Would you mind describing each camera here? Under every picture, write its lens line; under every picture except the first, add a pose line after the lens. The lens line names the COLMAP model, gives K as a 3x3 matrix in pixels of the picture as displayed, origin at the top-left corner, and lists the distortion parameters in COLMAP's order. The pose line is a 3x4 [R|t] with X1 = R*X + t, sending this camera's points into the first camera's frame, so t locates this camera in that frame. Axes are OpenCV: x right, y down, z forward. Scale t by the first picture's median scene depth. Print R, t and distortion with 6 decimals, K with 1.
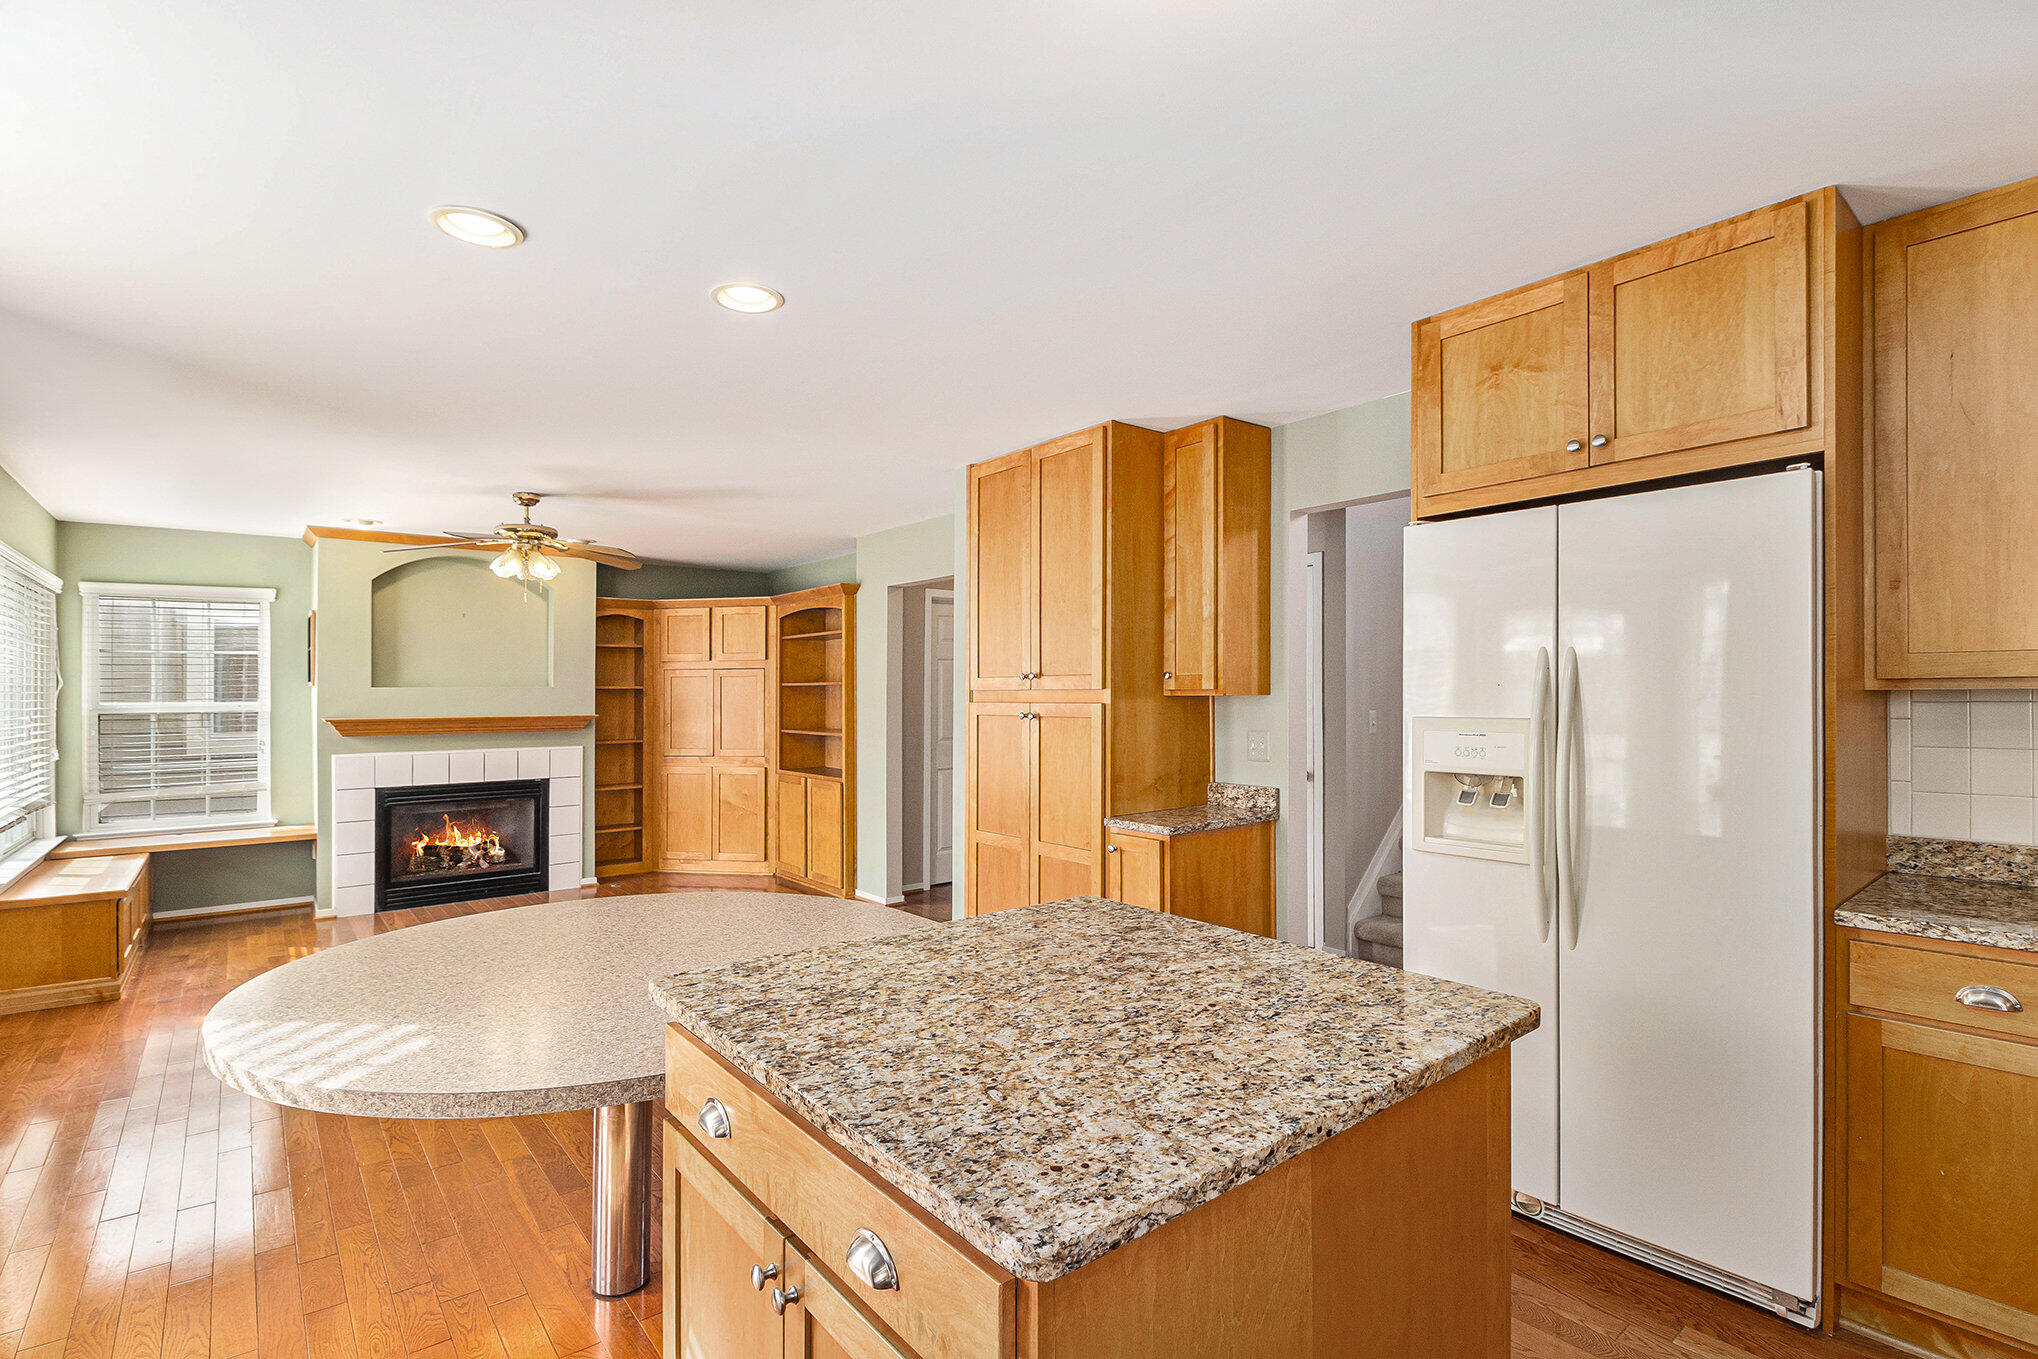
lens RADIAL K [[955.4, 0, 1000.6], [0, 955.4, 670.6], [0, 0, 1]] dist [-0.002367, -0.003620]
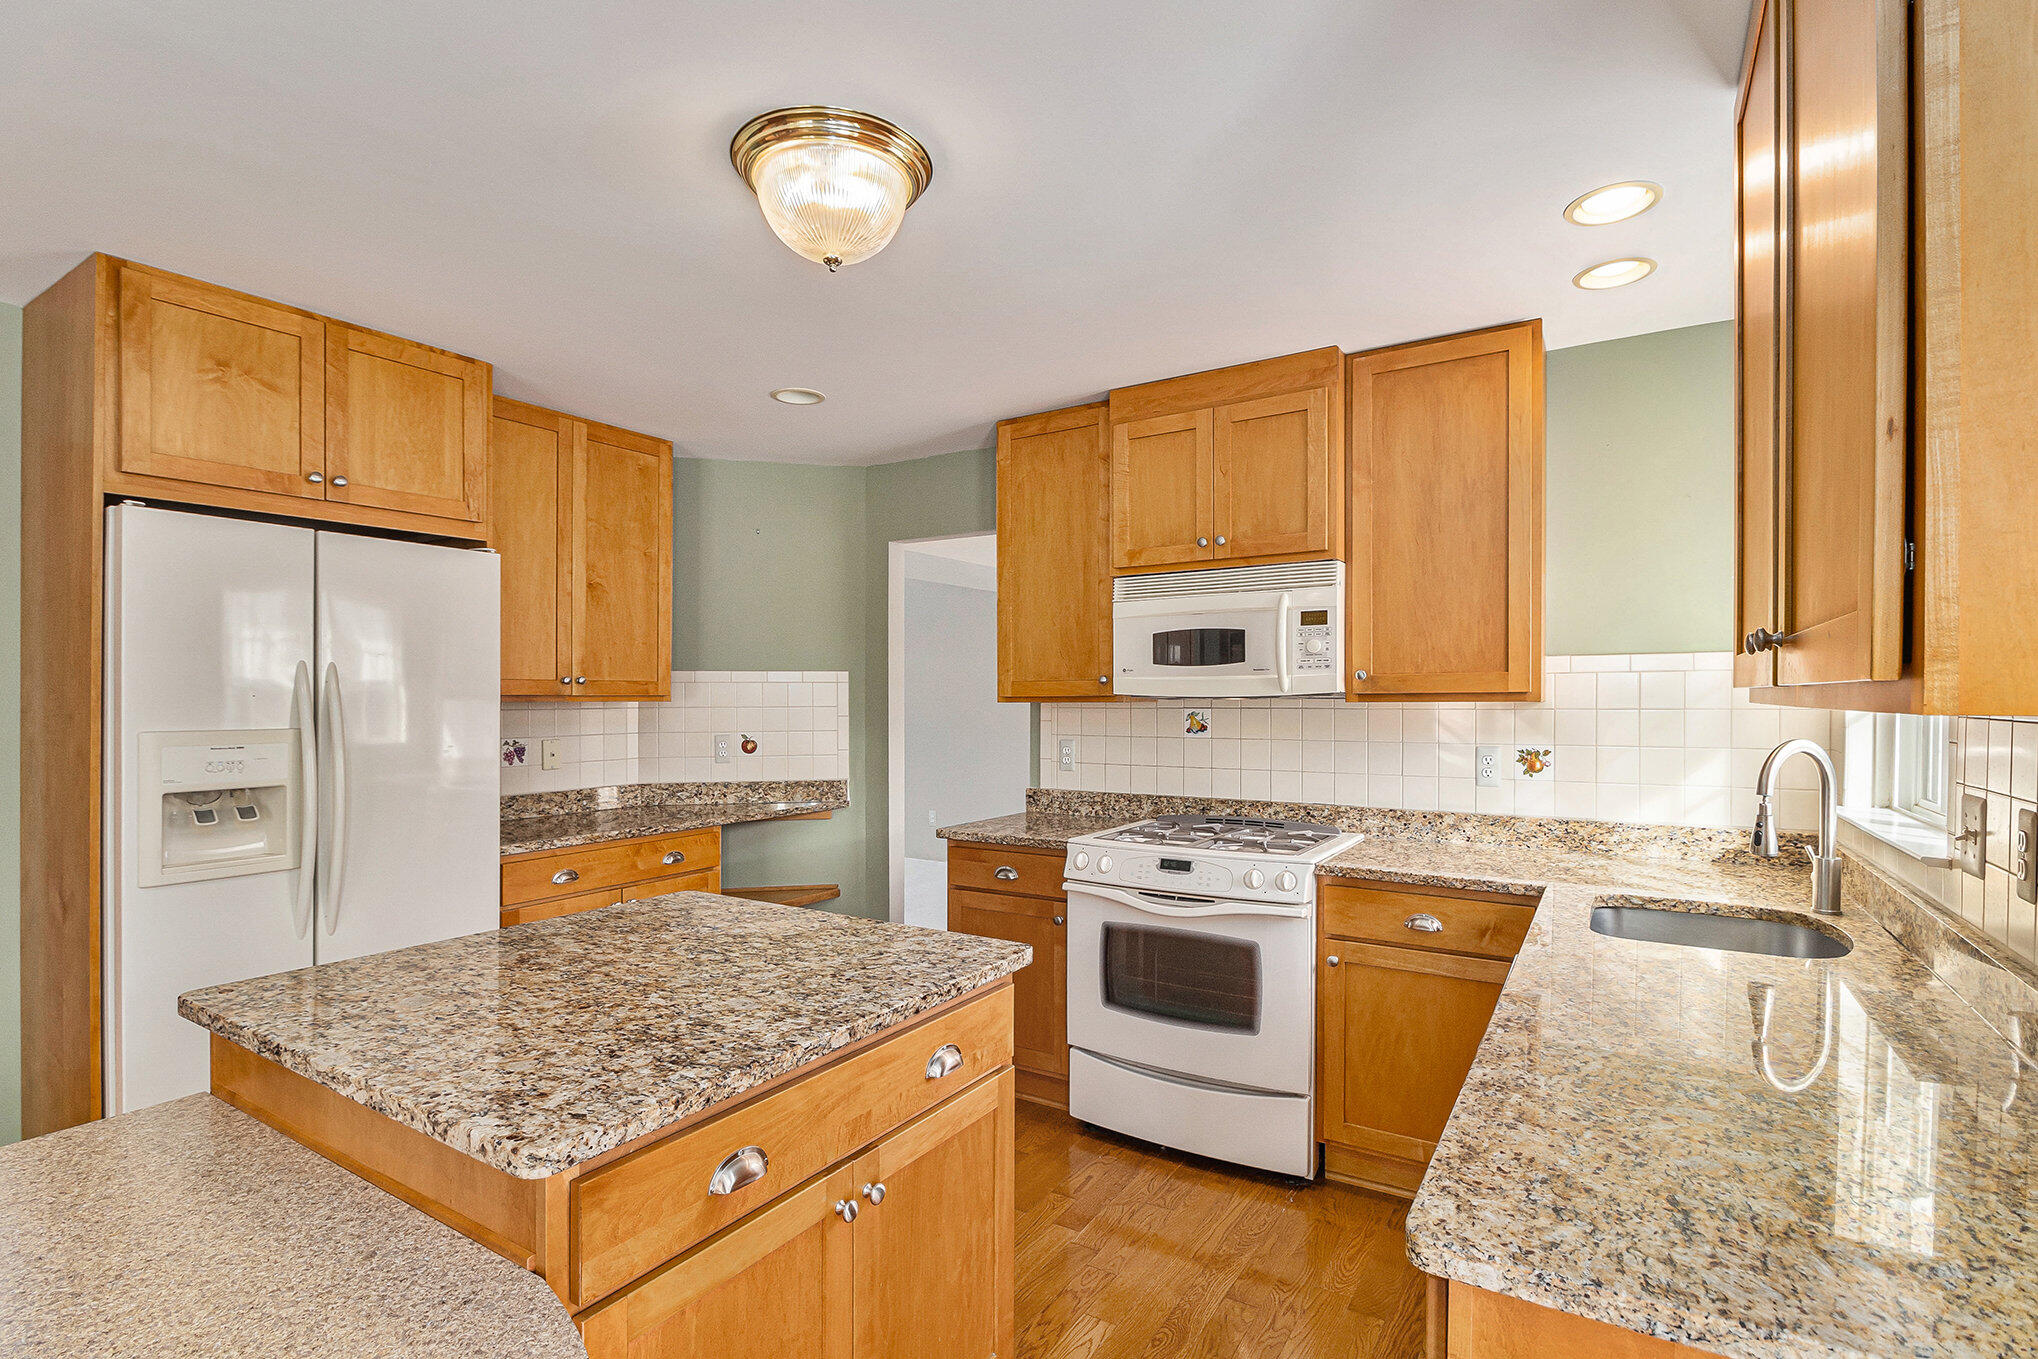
lens RADIAL K [[955.4, 0, 1036.4], [0, 955.4, 698.9], [0, 0, 1]] dist [-0.002367, -0.003620]
pose [[-0.339765, 0.004567, 0.940499, -1.023626], [-0.017275, 0.999789, -0.011096, 0.022991], [-0.940352, -0.020017, -0.339614, 0.864769]]
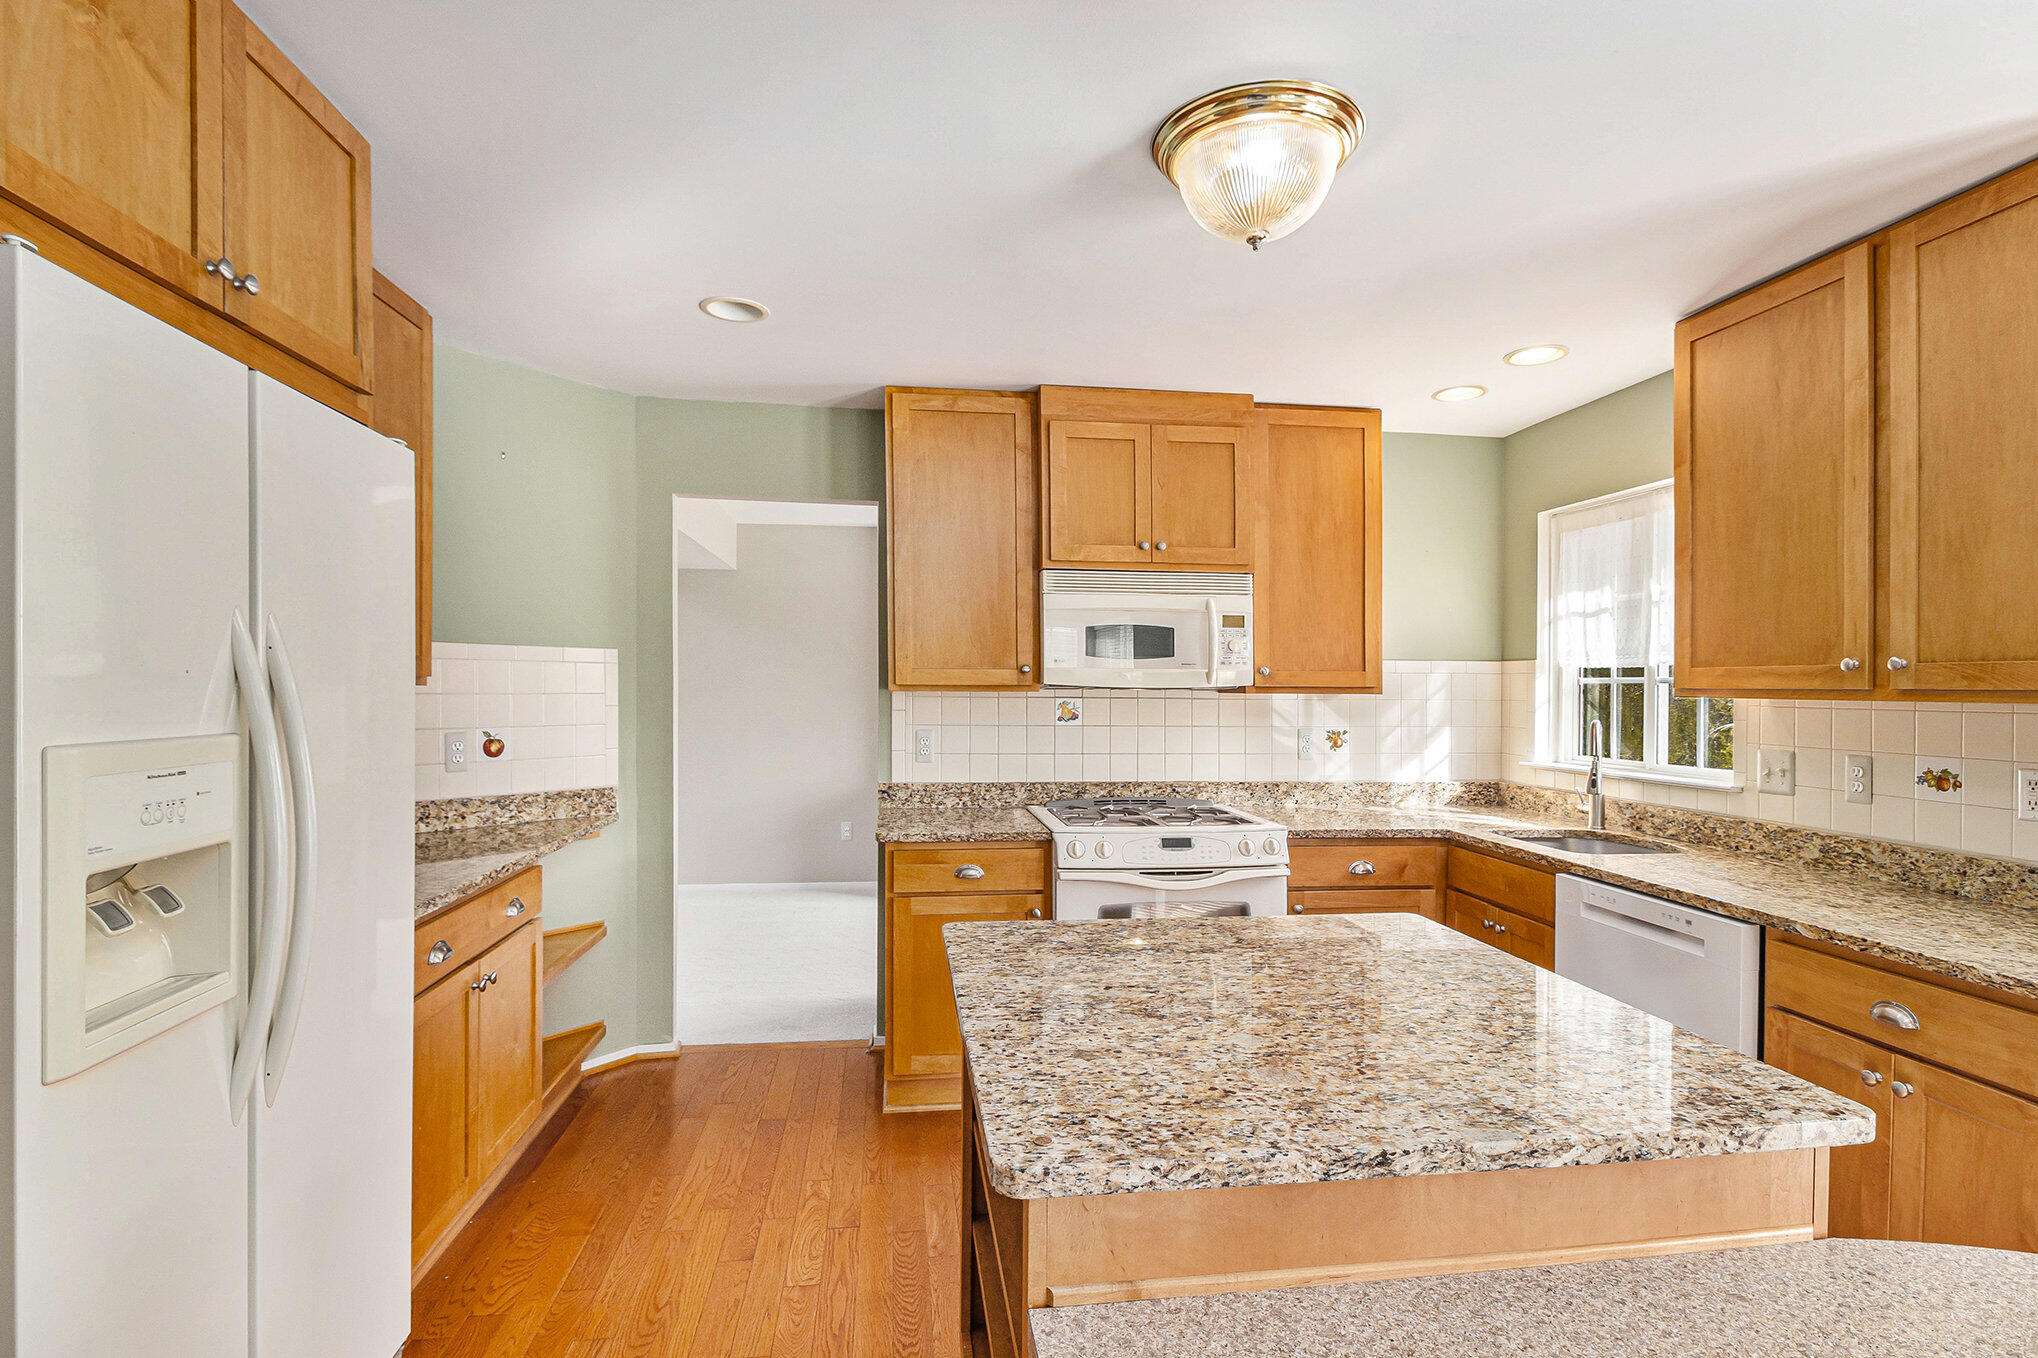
lens RADIAL K [[955.4, 0, 1014.1], [0, 955.4, 679.9], [0, 0, 1]] dist [-0.002367, -0.003620]
pose [[-0.857644, 0.000187, 0.514243, -0.175316], [-0.017098, 0.999437, -0.028880, 0.039322], [-0.513959, -0.033561, -0.857158, 1.820463]]
